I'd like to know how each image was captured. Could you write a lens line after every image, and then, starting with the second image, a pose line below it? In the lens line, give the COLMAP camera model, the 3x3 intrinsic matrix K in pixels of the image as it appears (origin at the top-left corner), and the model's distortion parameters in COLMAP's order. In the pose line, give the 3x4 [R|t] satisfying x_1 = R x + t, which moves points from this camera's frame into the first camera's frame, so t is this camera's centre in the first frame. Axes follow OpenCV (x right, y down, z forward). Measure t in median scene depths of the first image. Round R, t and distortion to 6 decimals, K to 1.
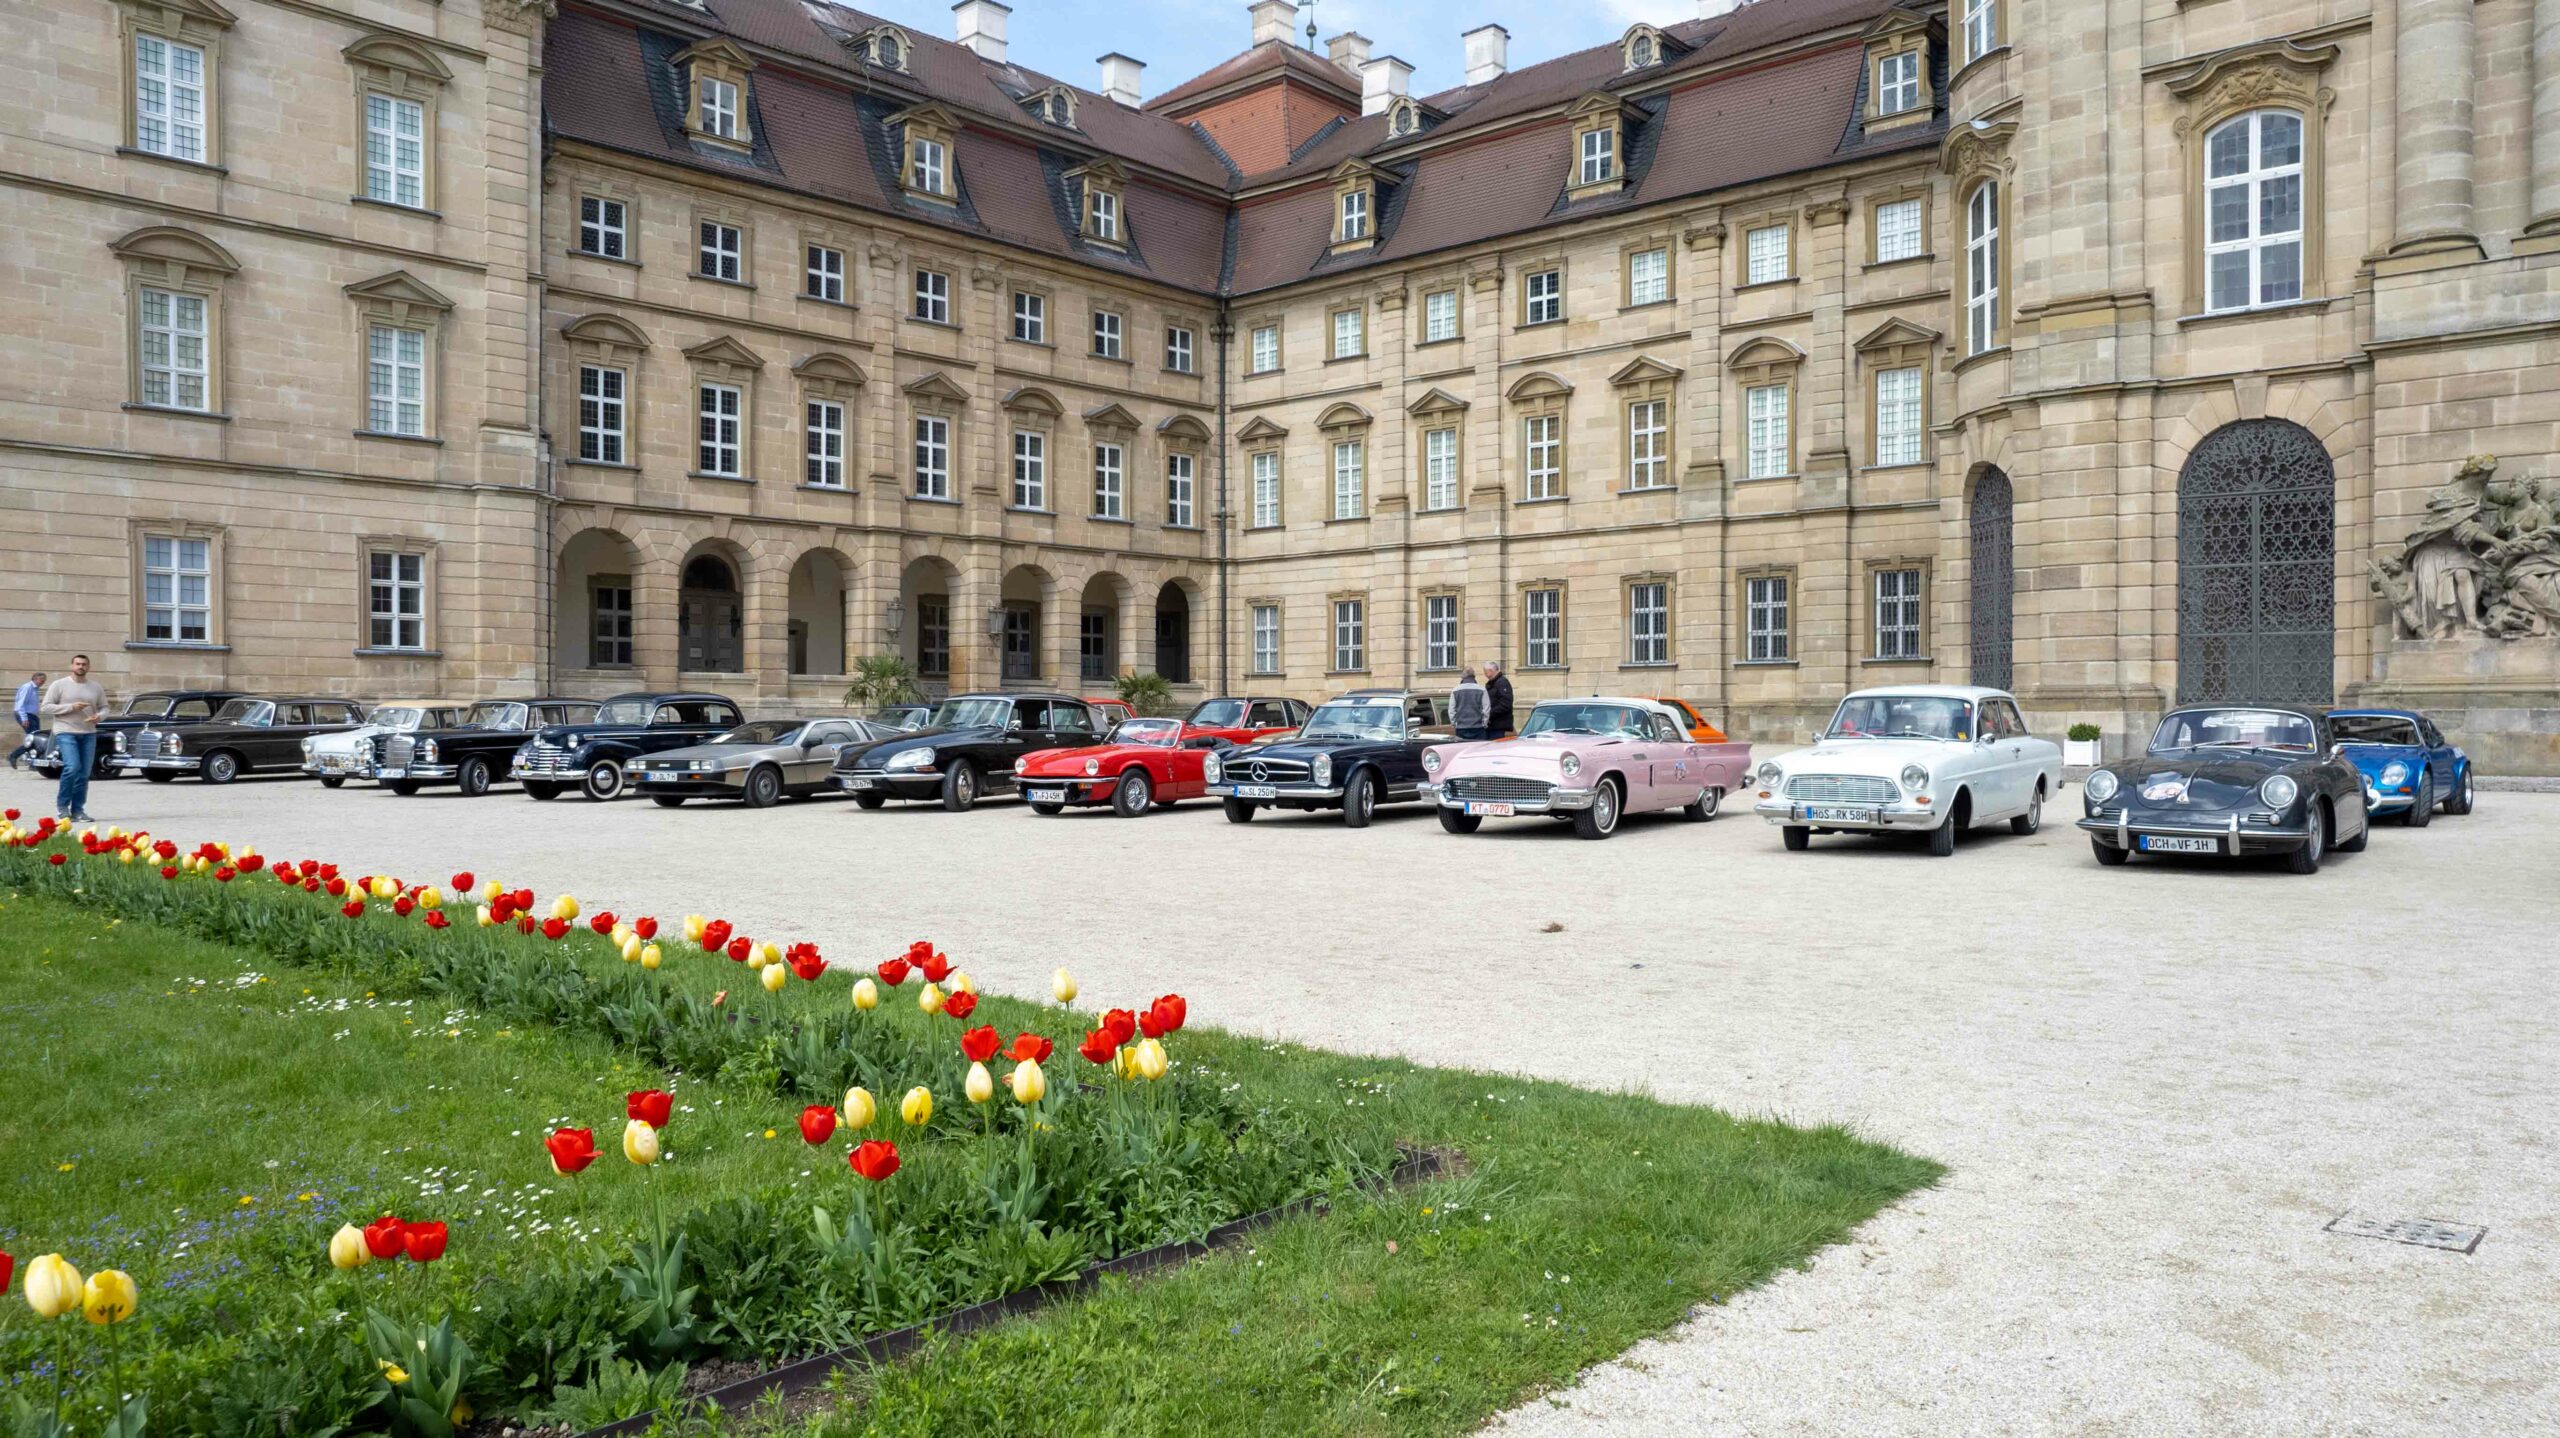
lens RADIAL K [[1757.2, 0, 1355.9], [0, 1757.2, 756.1], [0, 0, 1]] dist [-0.075520, 0.066826]
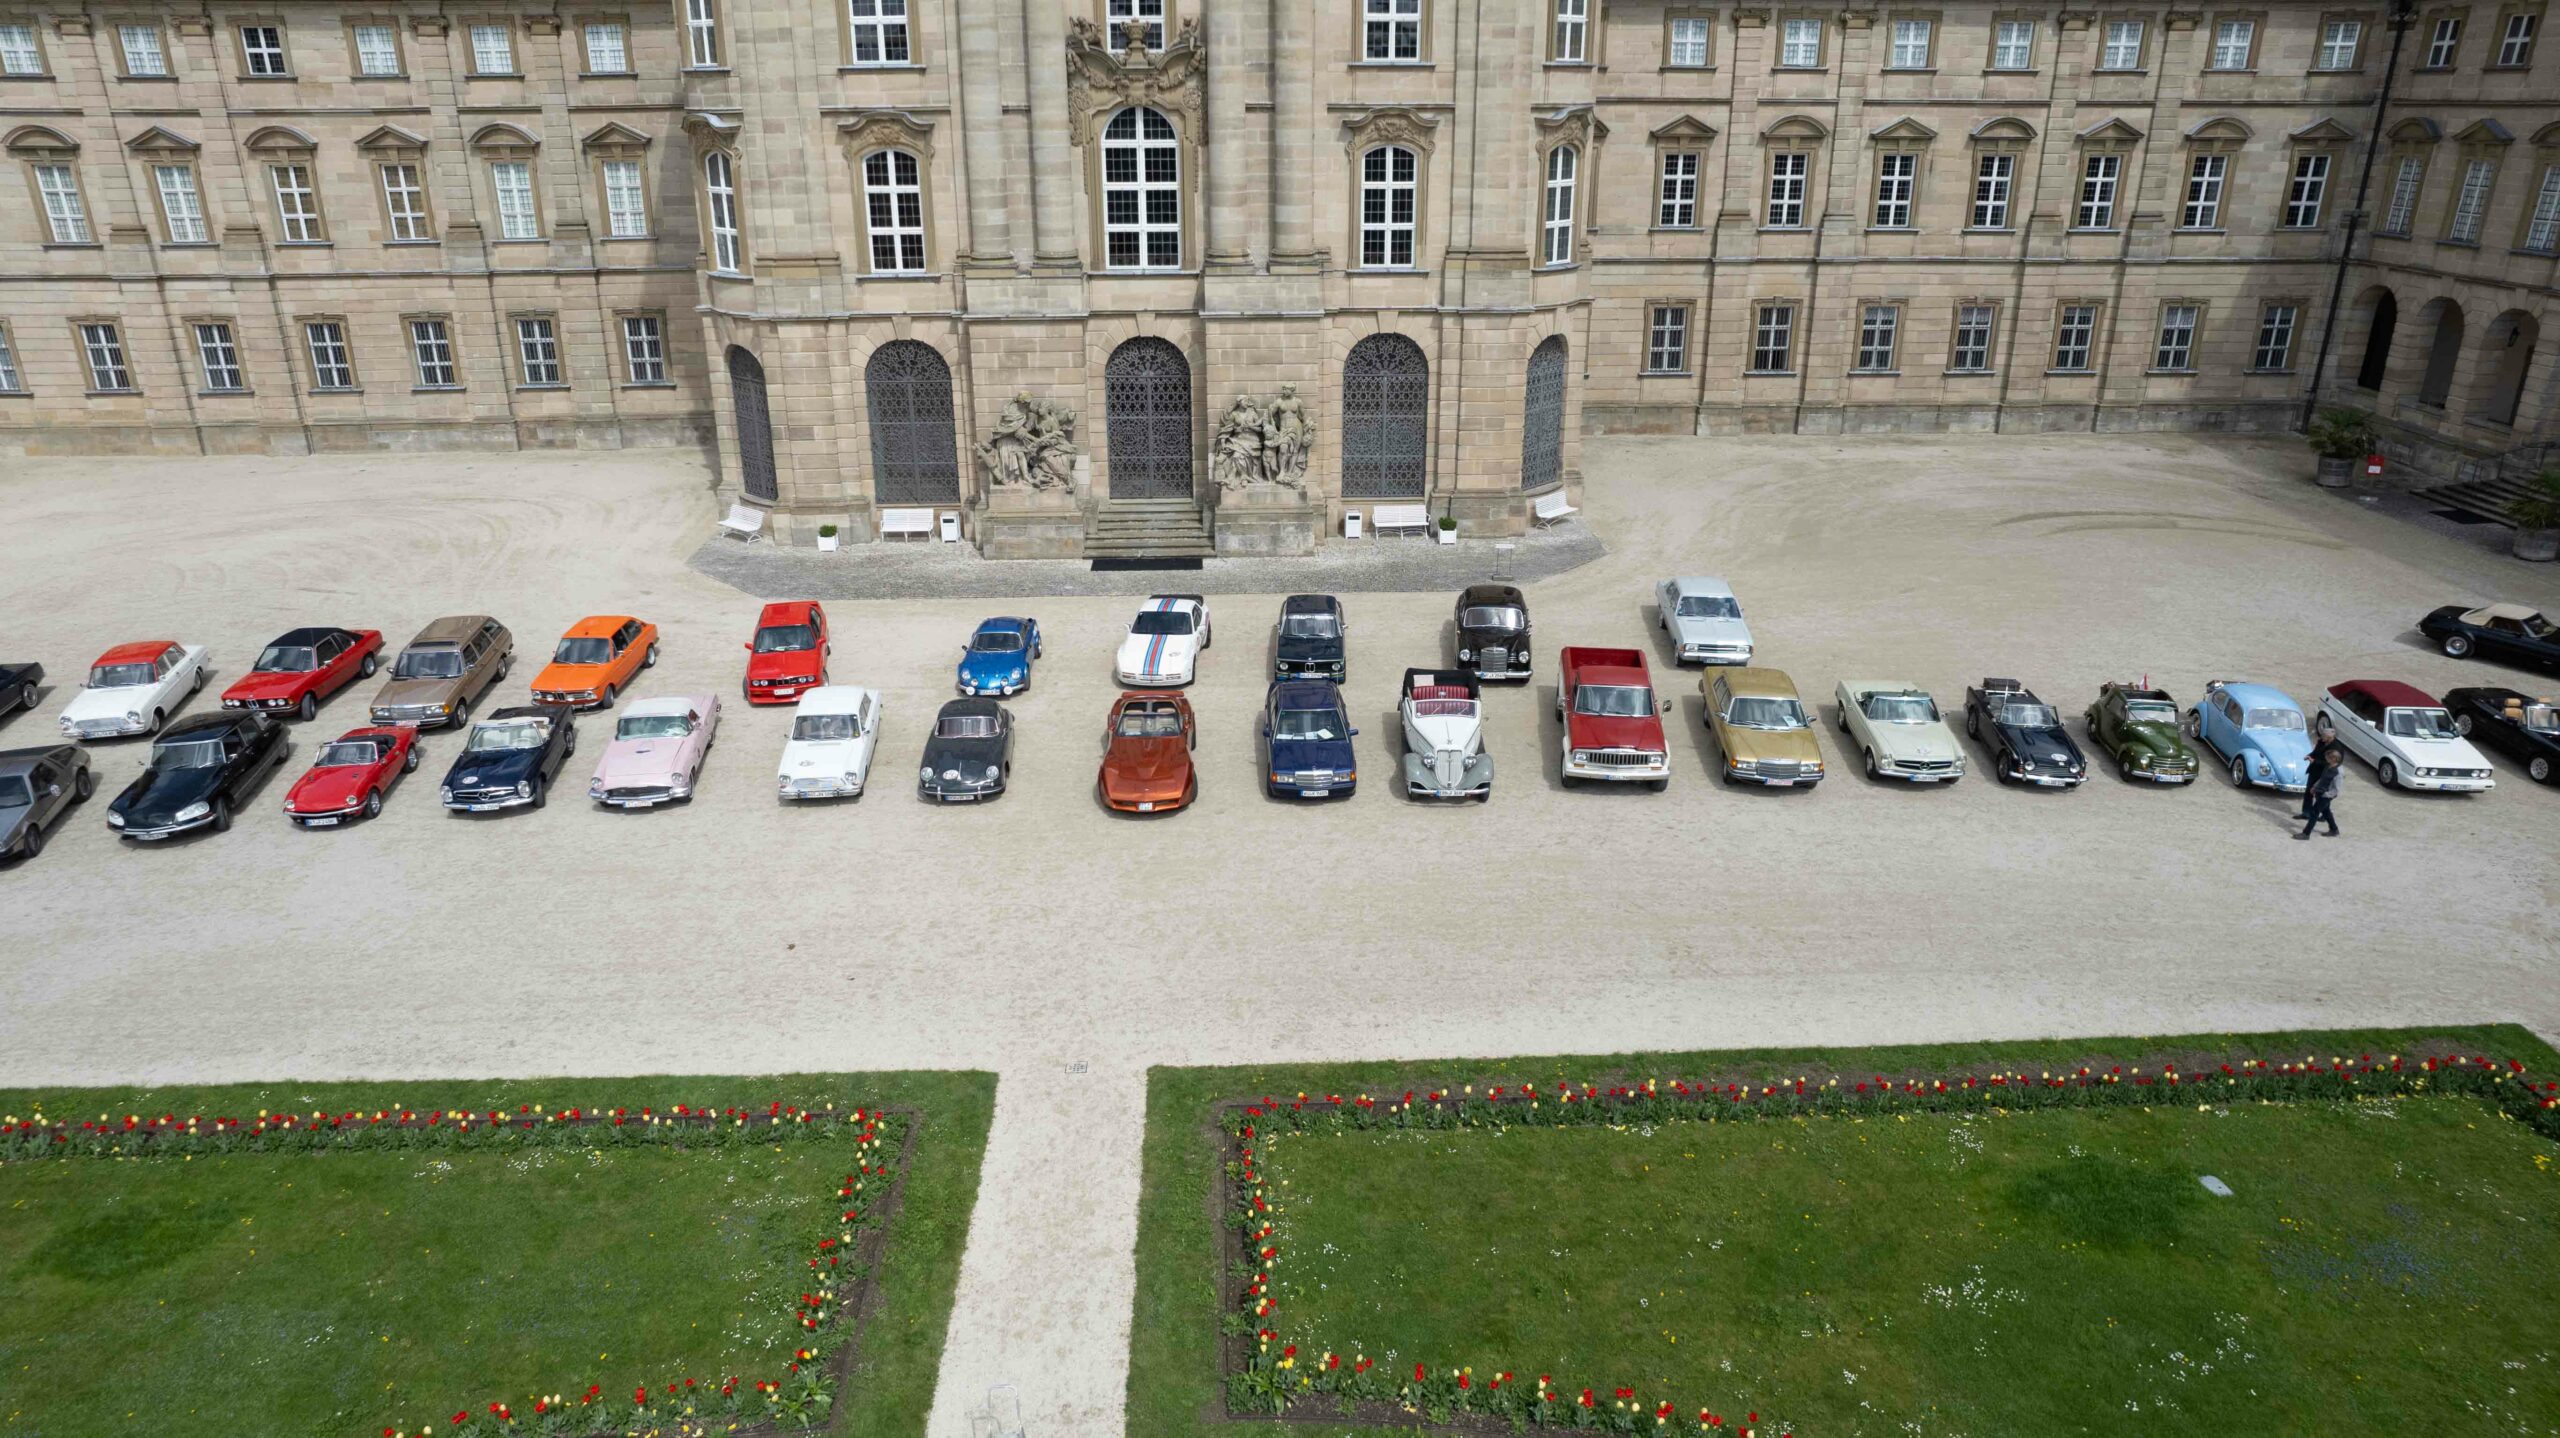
lens RADIAL K [[1640.2, 0, 1280.6], [0, 1640.2, 711.0], [0, 0, 1]] dist [-0.073916, 0.068481]
pose [[0.735182, -0.249923, 0.630116, -0.177192], [0.016203, 0.935766, 0.352249, -0.238555], [-0.677676, -0.248757, 0.692008, -0.257246]]
